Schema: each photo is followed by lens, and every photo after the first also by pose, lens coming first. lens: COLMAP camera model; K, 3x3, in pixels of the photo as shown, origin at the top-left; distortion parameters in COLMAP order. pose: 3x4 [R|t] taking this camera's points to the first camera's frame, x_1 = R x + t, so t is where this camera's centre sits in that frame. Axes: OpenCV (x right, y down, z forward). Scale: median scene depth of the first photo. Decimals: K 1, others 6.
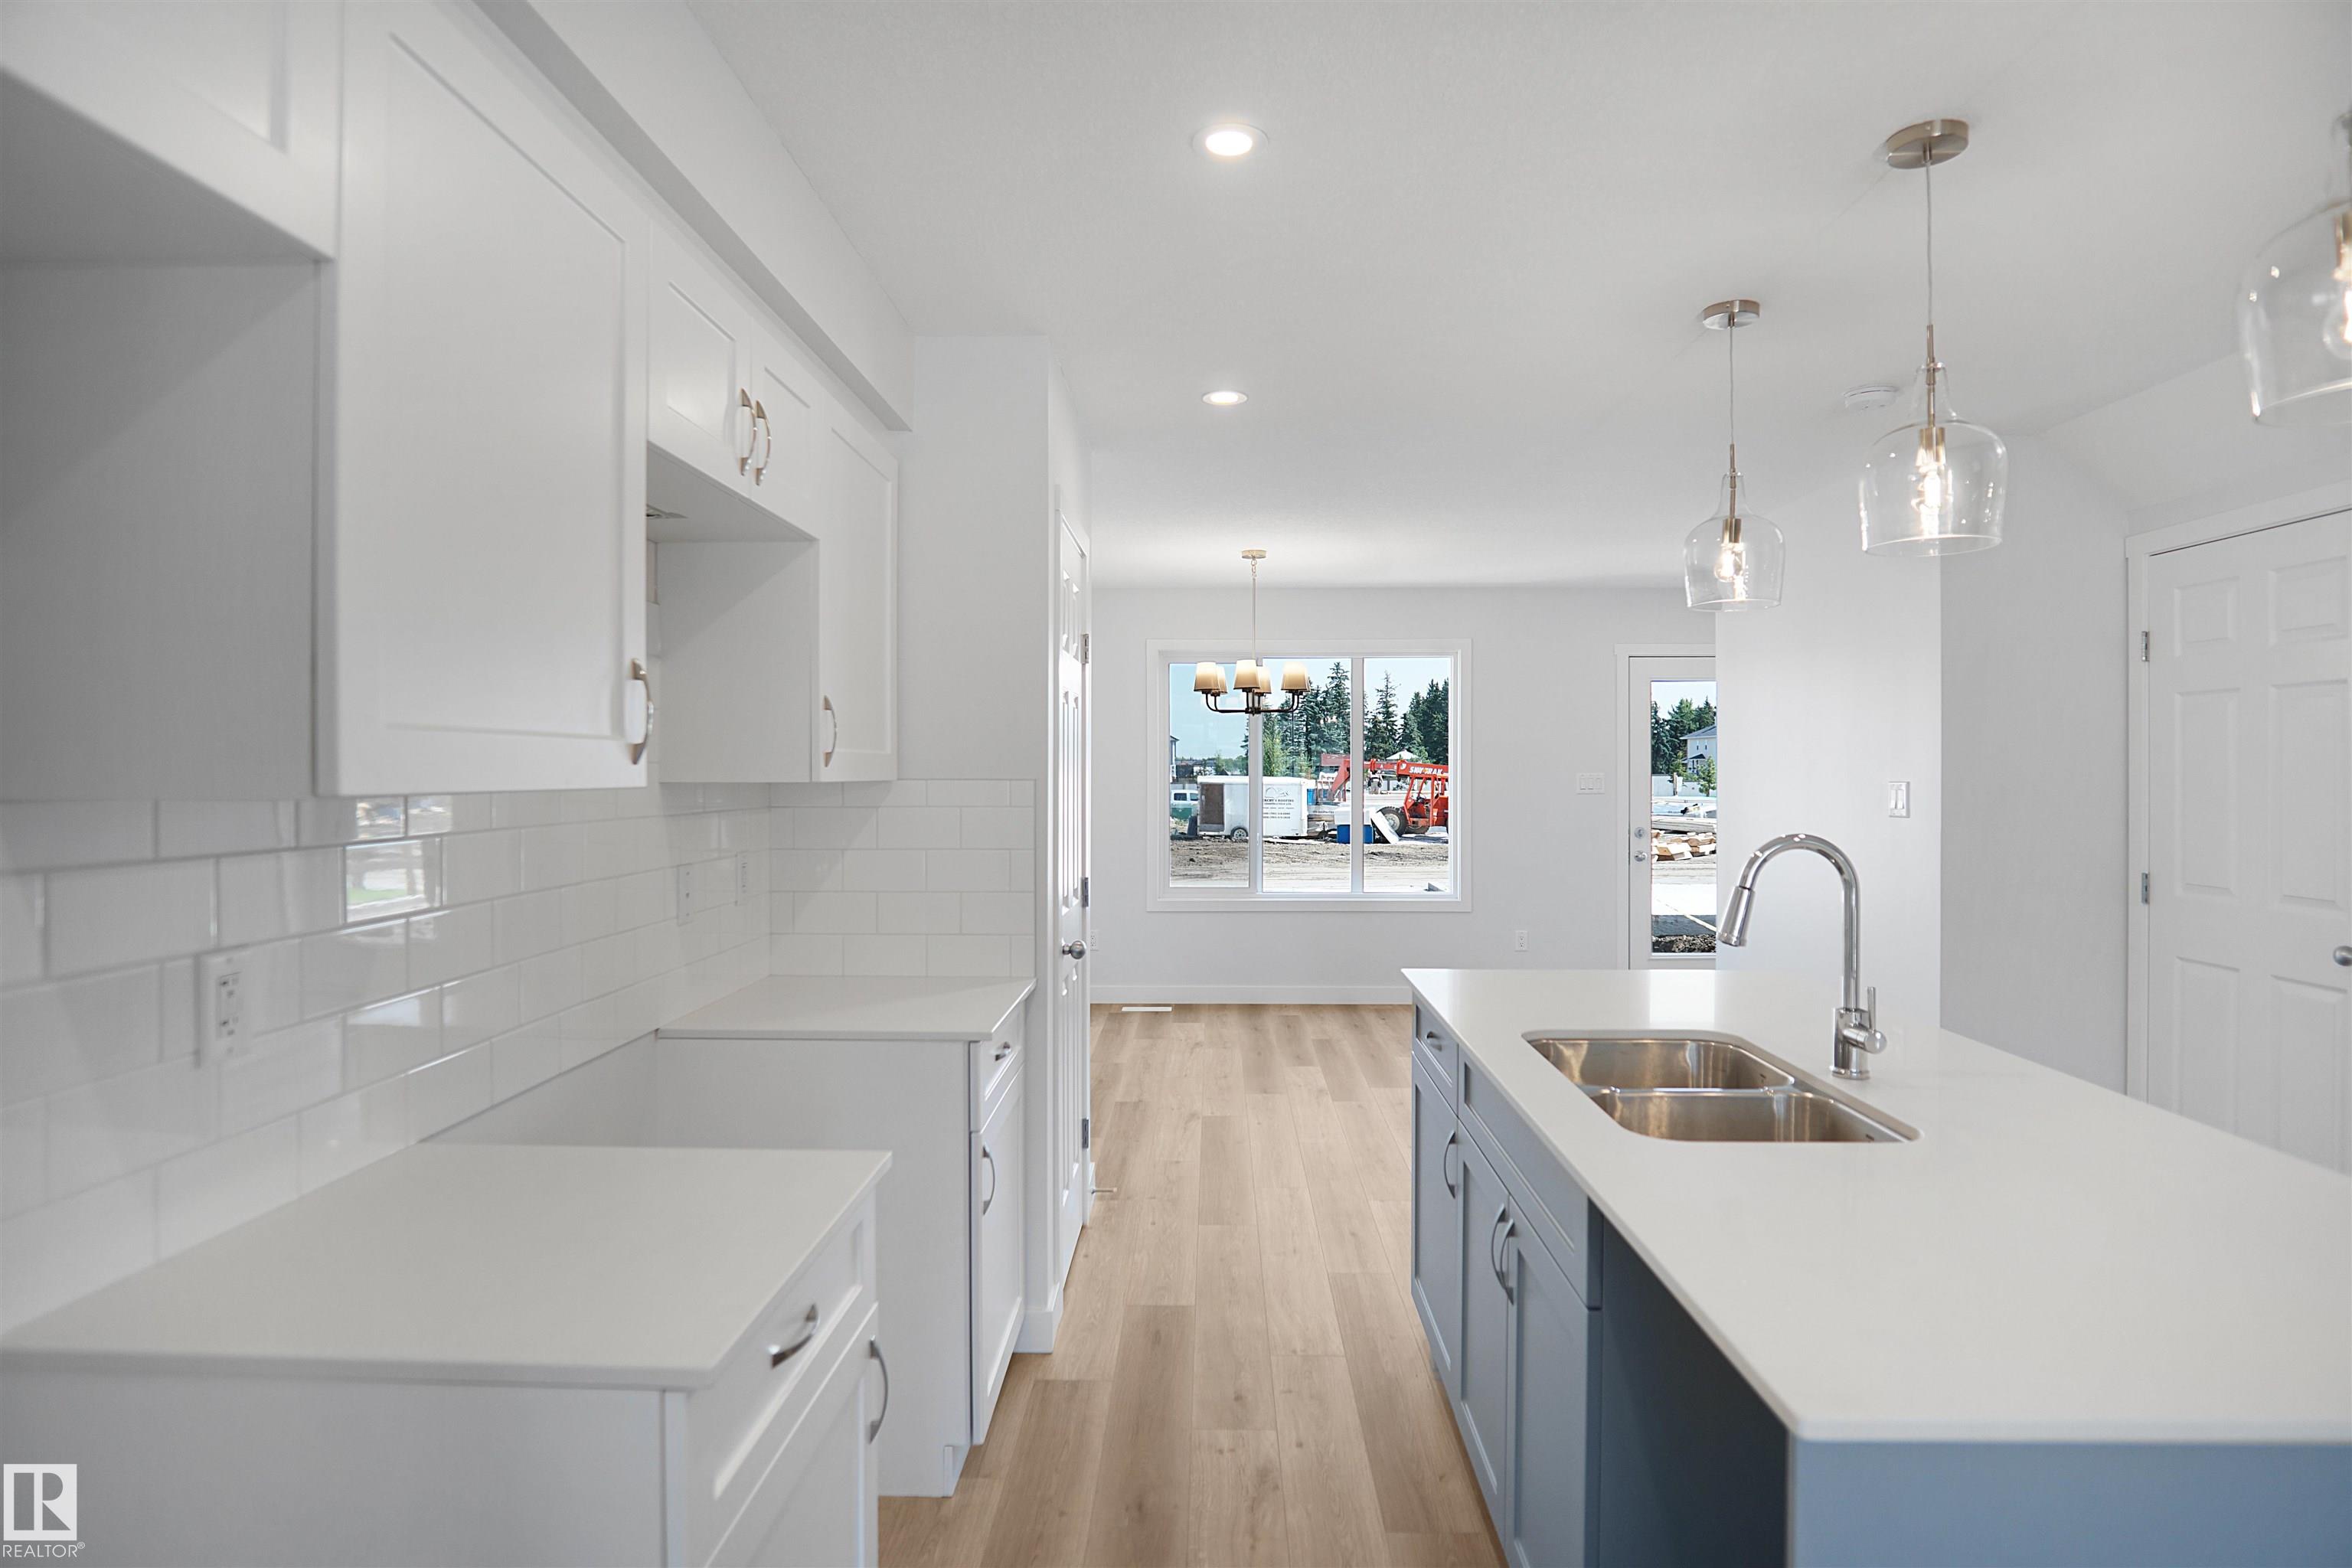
lens RADIAL K [[1256.2, 0, 1171.2], [0, 1256.2, 777.8], [0, 0, 1]] dist [-0.028203, 0.004300]
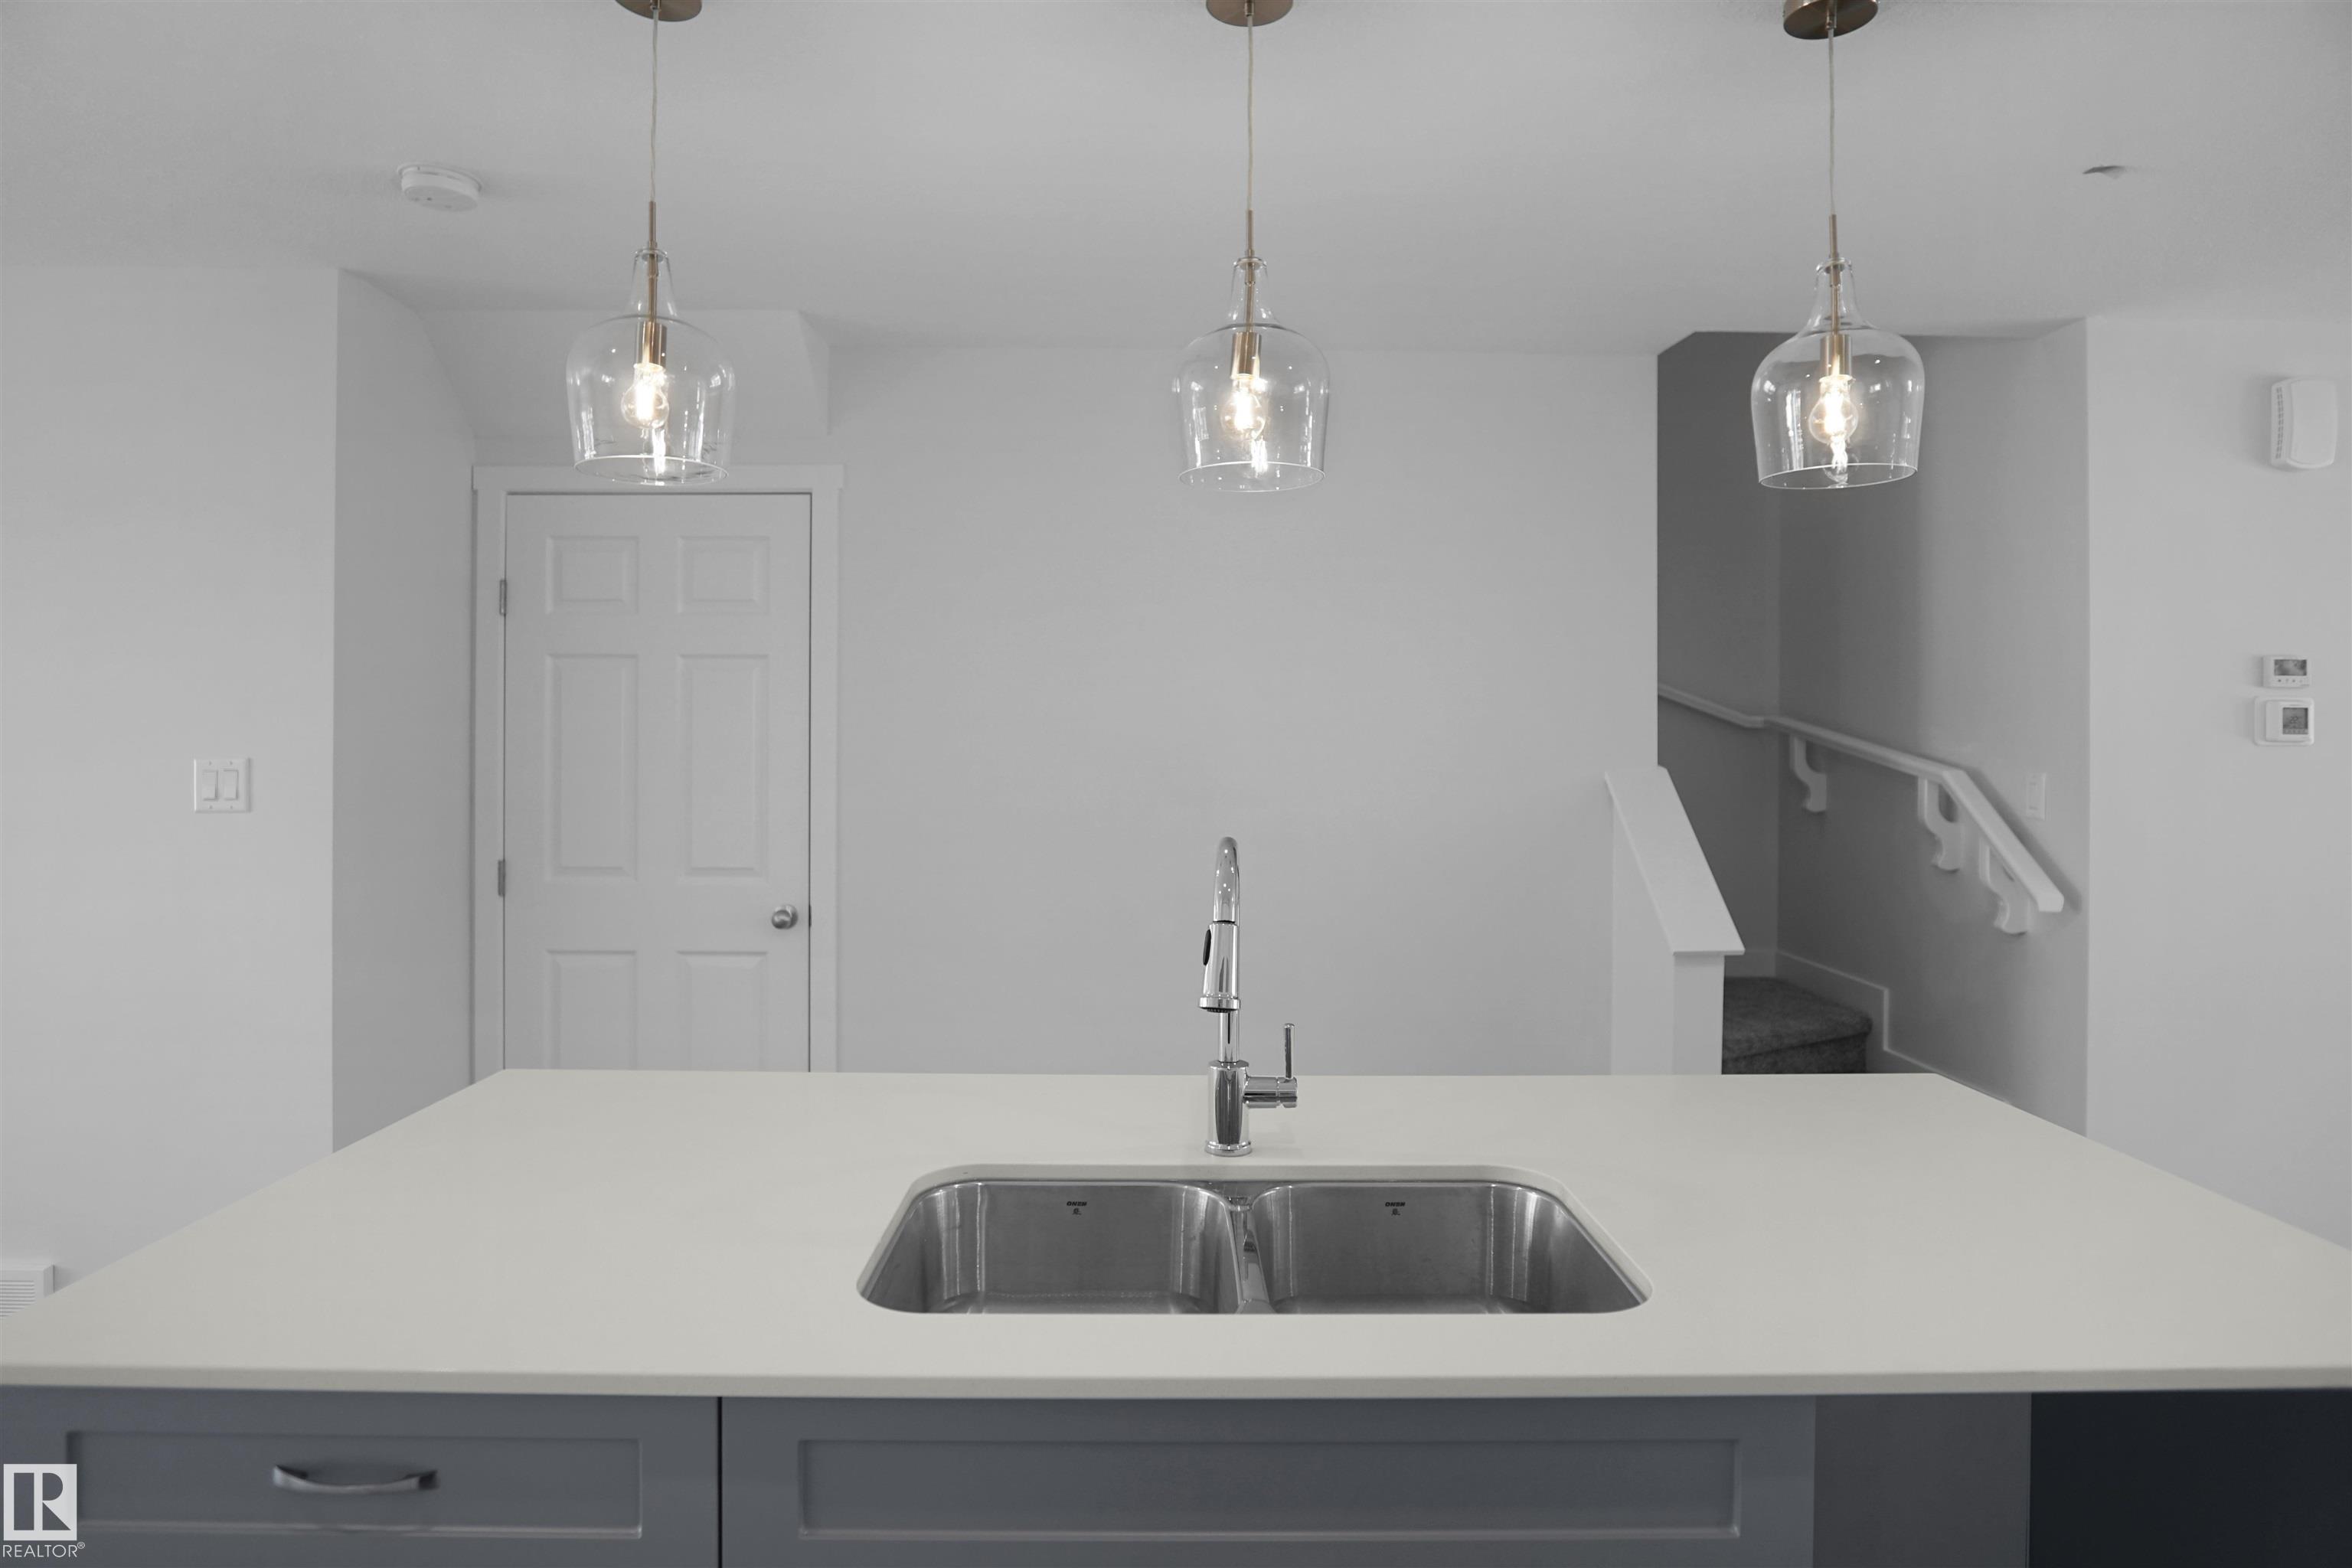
lens RADIAL K [[1321.7, 0, 1034.0], [0, 1321.7, 756.1], [0, 0, 1]] dist [-0.010880, -0.002061]
pose [[-0.046862, -0.010429, 0.998847, -0.168500], [0.002427, 0.999941, 0.010554, -0.005180], [-0.998898, 0.002918, -0.046834, 0.779098]]
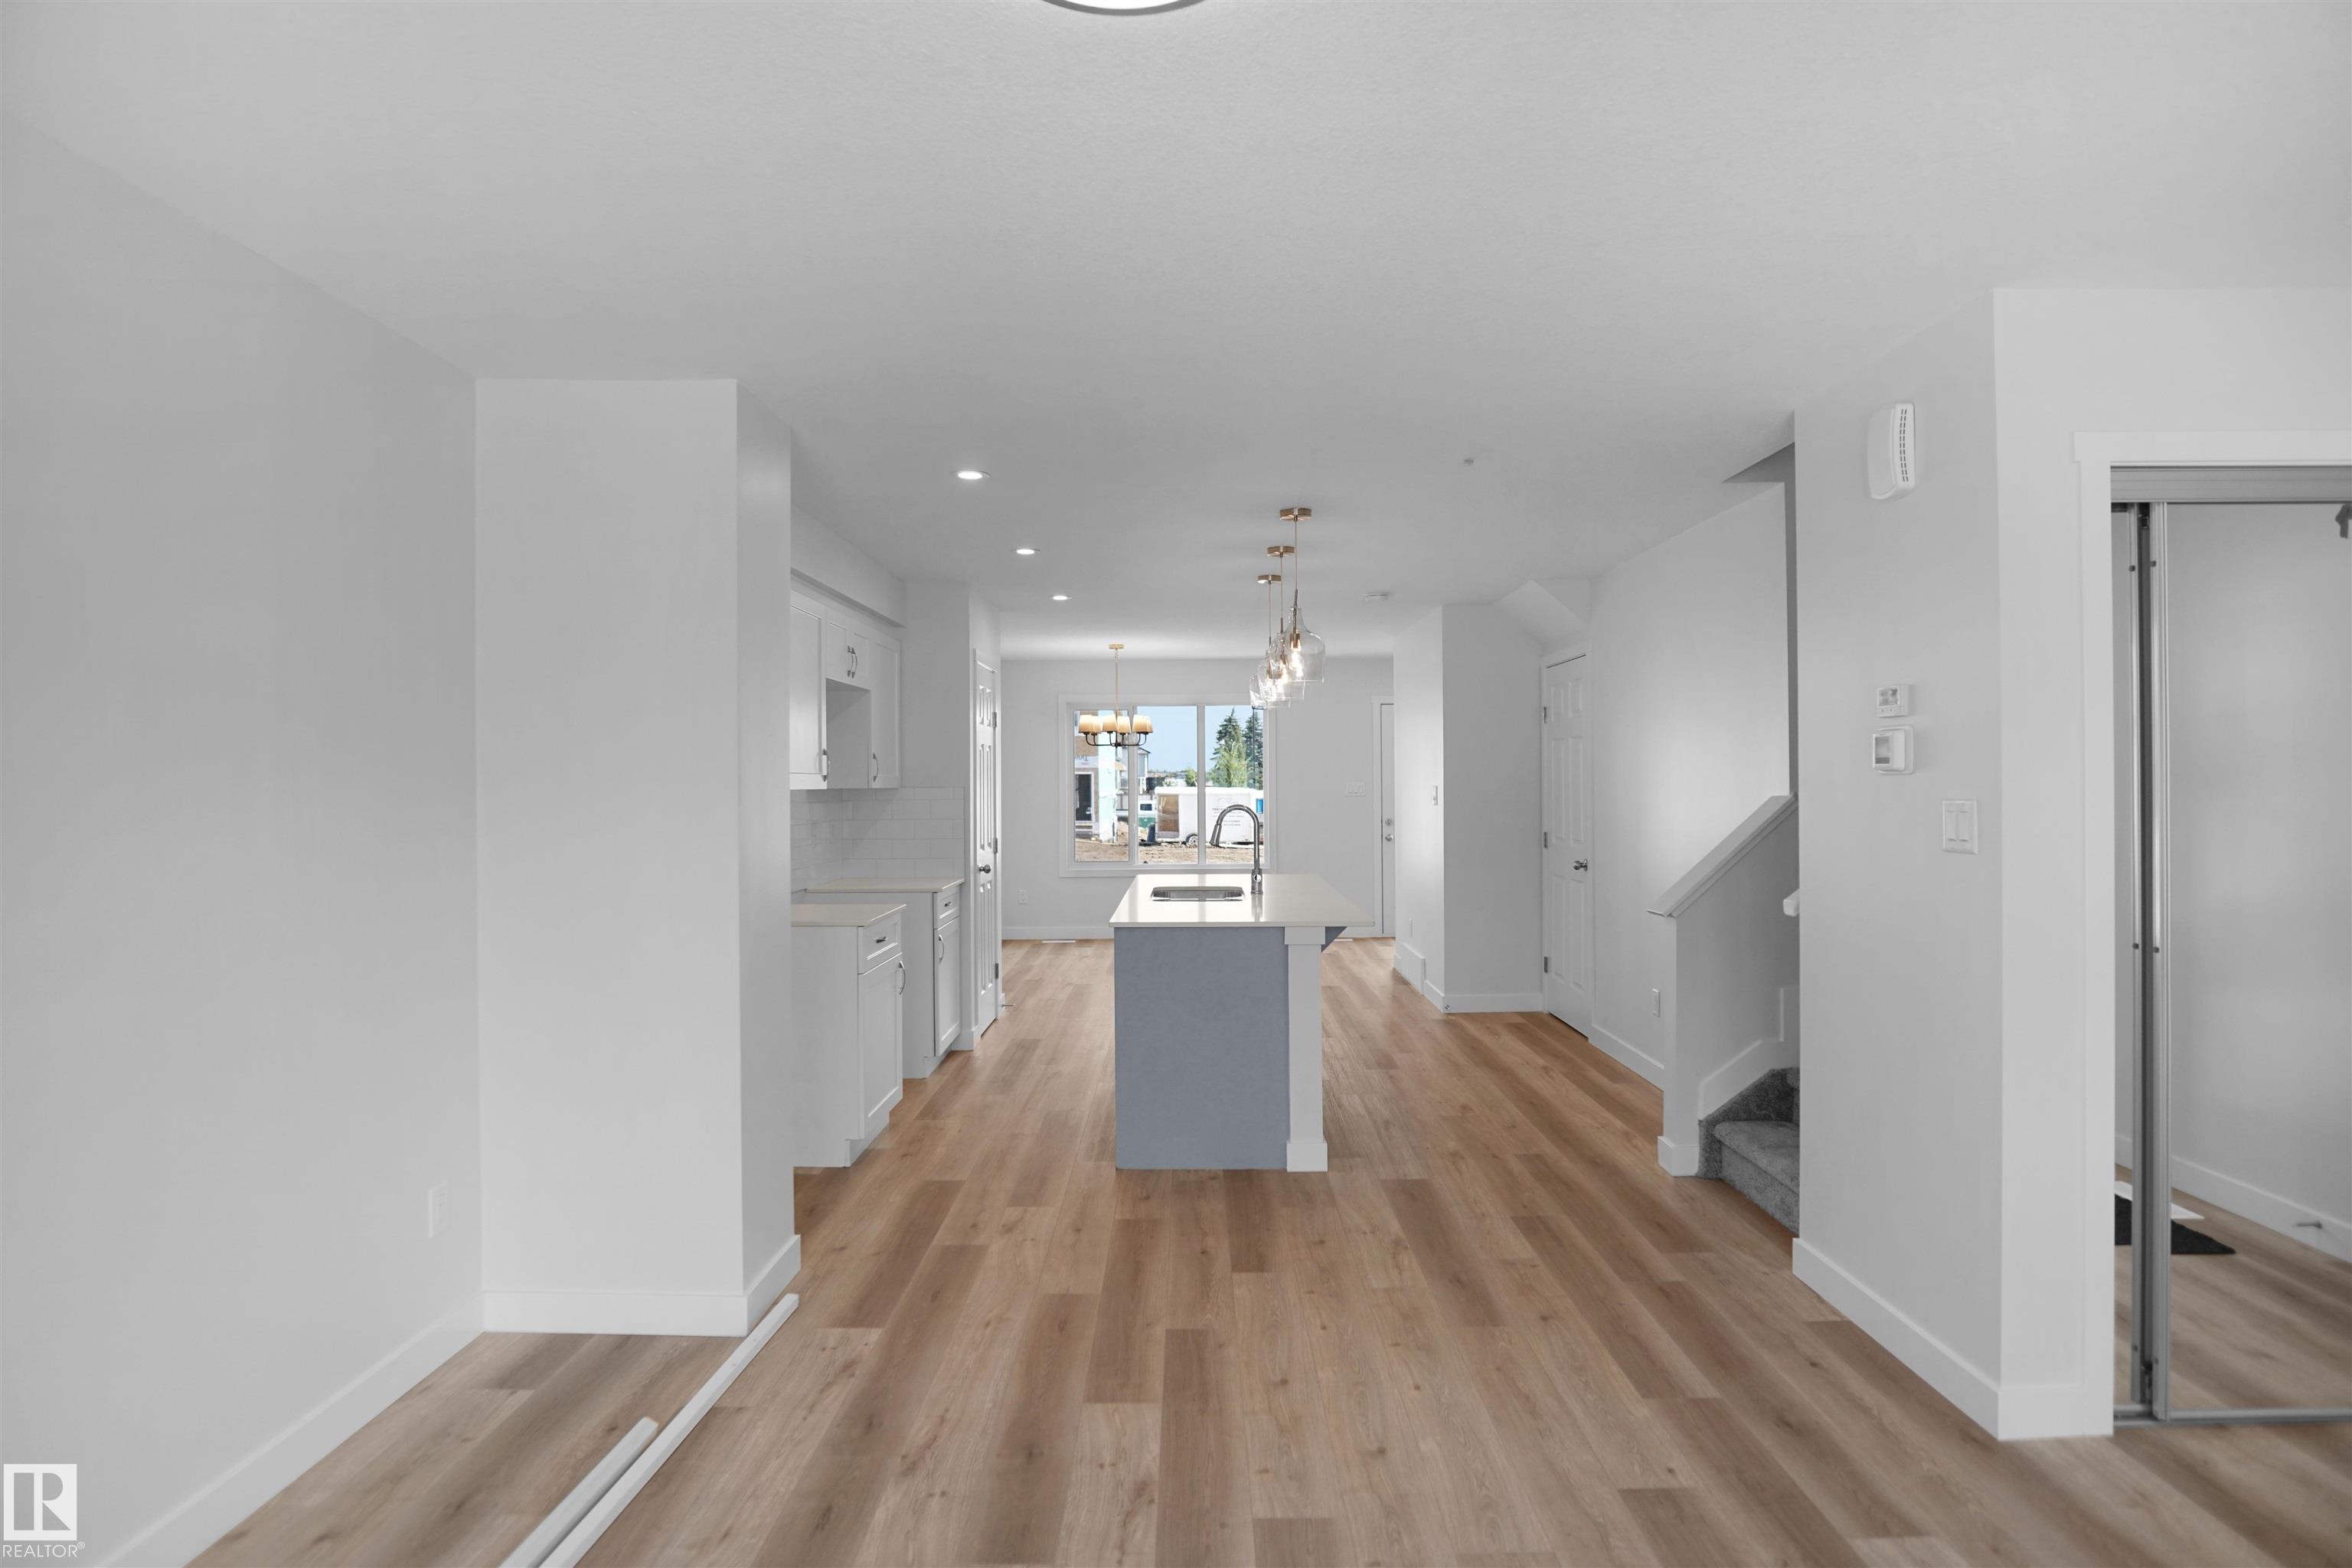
lens RADIAL K [[1256.2, 0, 1195.3], [0, 1256.2, 778.8], [0, 0, 1]] dist [-0.028203, 0.004300]
pose [[0.999348, -0.006865, 0.035440, 0.192627], [0.007167, 0.999939, -0.008410, 0.007310], [-0.035380, 0.008659, 0.999336, -1.065777]]
